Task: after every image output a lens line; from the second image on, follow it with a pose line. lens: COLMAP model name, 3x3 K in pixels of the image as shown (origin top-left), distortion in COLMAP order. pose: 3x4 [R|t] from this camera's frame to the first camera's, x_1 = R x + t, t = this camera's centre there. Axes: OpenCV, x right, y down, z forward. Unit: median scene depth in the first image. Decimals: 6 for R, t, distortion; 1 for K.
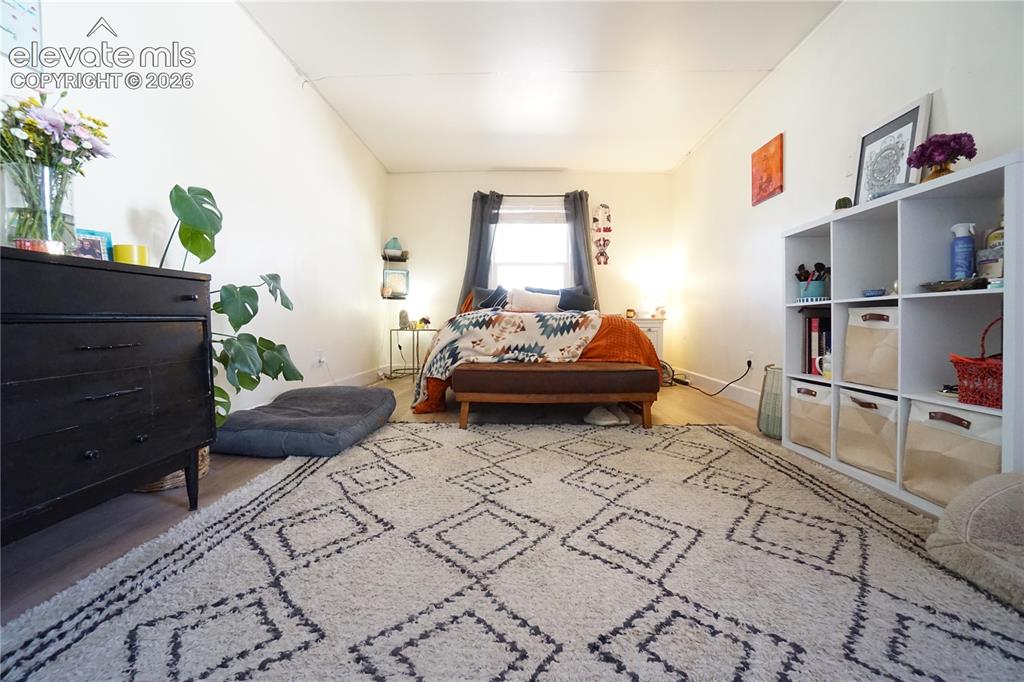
lens RADIAL K [[451.1, 0, 506.1], [0, 451.1, 338.0], [0, 0, 1]] dist [-0.066668, 0.023483]
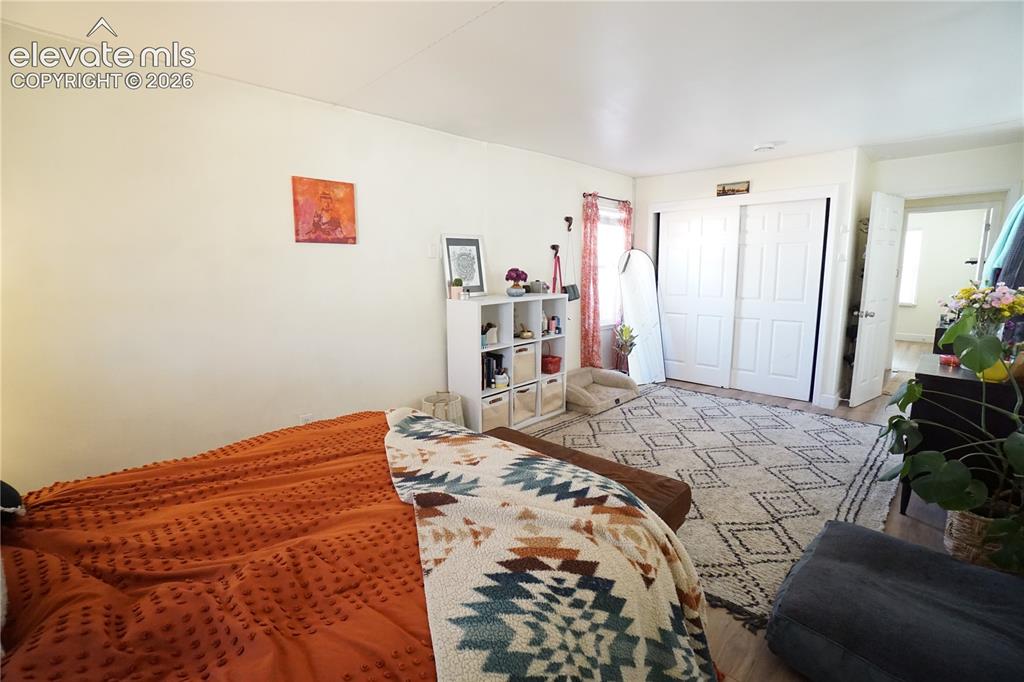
lens RADIAL K [[451.1, 0, 506.1], [0, 451.1, 338.0], [0, 0, 1]] dist [-0.066668, 0.023483]
pose [[-0.725859, -0.095457, 0.681188, -0.501100], [0.035210, 0.983869, 0.175392, -0.423522], [-0.686942, 0.151294, -0.710789, 2.239517]]
